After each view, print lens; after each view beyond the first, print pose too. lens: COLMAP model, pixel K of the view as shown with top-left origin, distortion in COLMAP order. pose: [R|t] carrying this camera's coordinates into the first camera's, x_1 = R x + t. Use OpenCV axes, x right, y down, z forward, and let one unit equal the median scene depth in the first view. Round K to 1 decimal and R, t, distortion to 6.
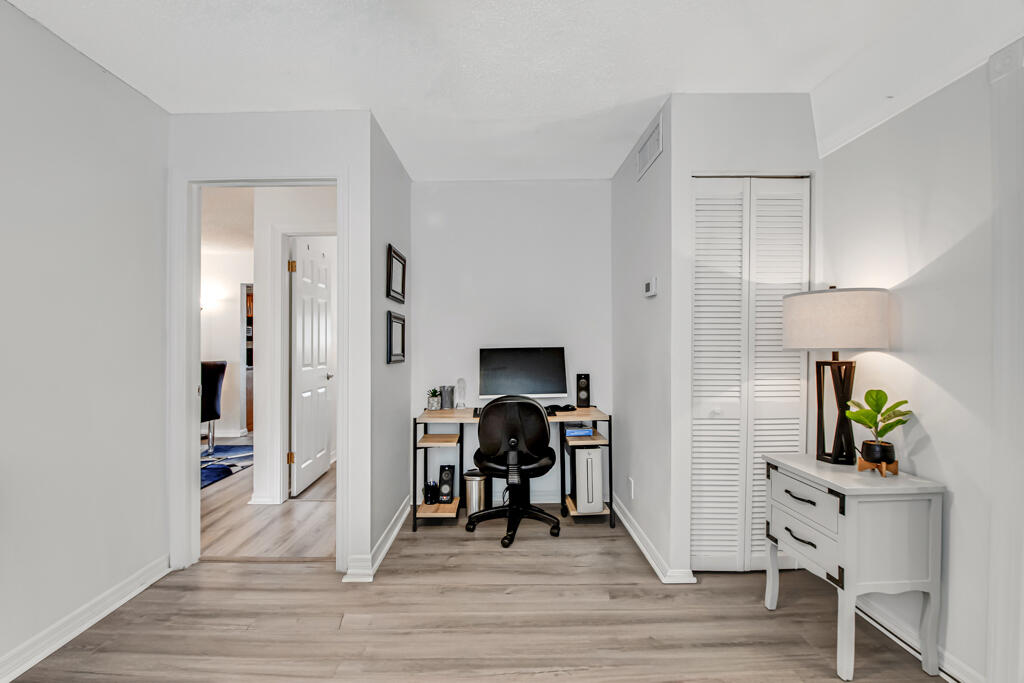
lens RADIAL K [[415.2, 0, 503.4], [0, 415.2, 346.6], [0, 0, 1]] dist [-0.018497, -0.001440]
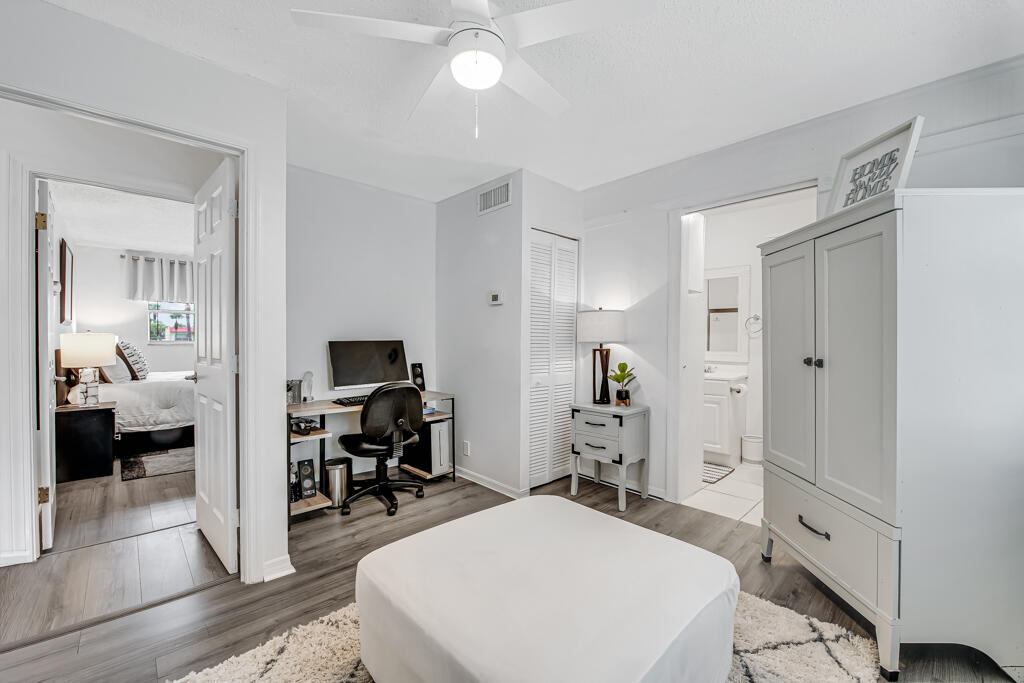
lens RADIAL K [[415.2, 0, 495.2], [0, 415.2, 347.7], [0, 0, 1]] dist [-0.018497, -0.001440]
pose [[0.737002, -0.005553, 0.675867, -0.691278], [-0.004334, 0.999907, 0.012941, 0.007862], [-0.675876, -0.012467, 0.736910, -0.035550]]
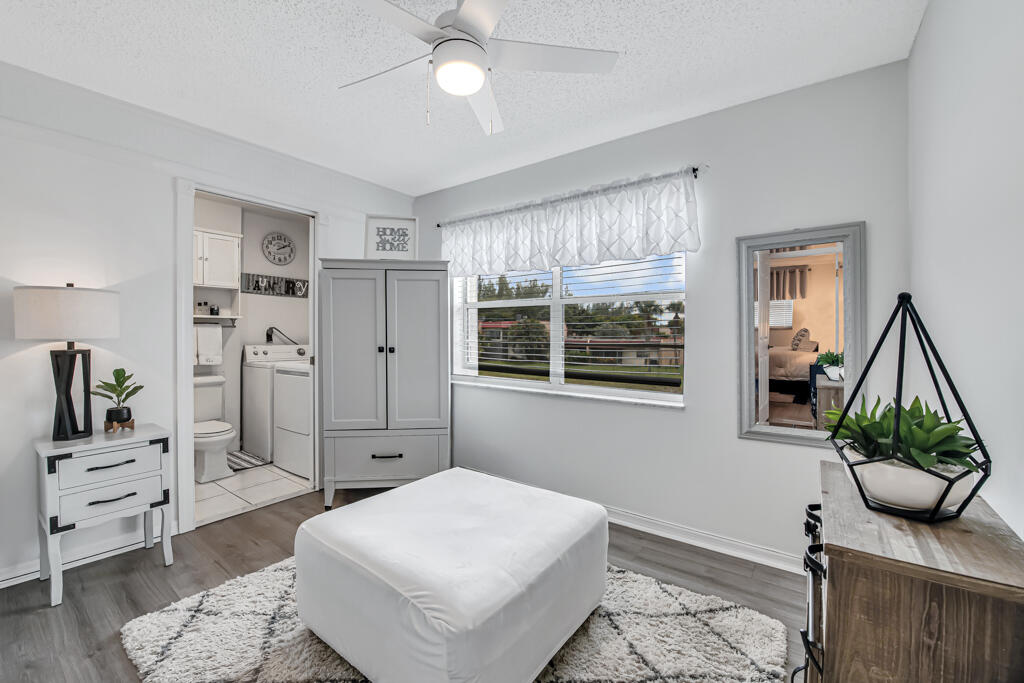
lens RADIAL K [[415.2, 0, 516.0], [0, 415.2, 335.3], [0, 0, 1]] dist [-0.018497, -0.001440]
pose [[-0.811612, 0.001092, 0.584195, -0.744977], [0.004021, 0.999985, 0.003716, -0.003841], [-0.584182, 0.005365, -0.811605, 1.051887]]
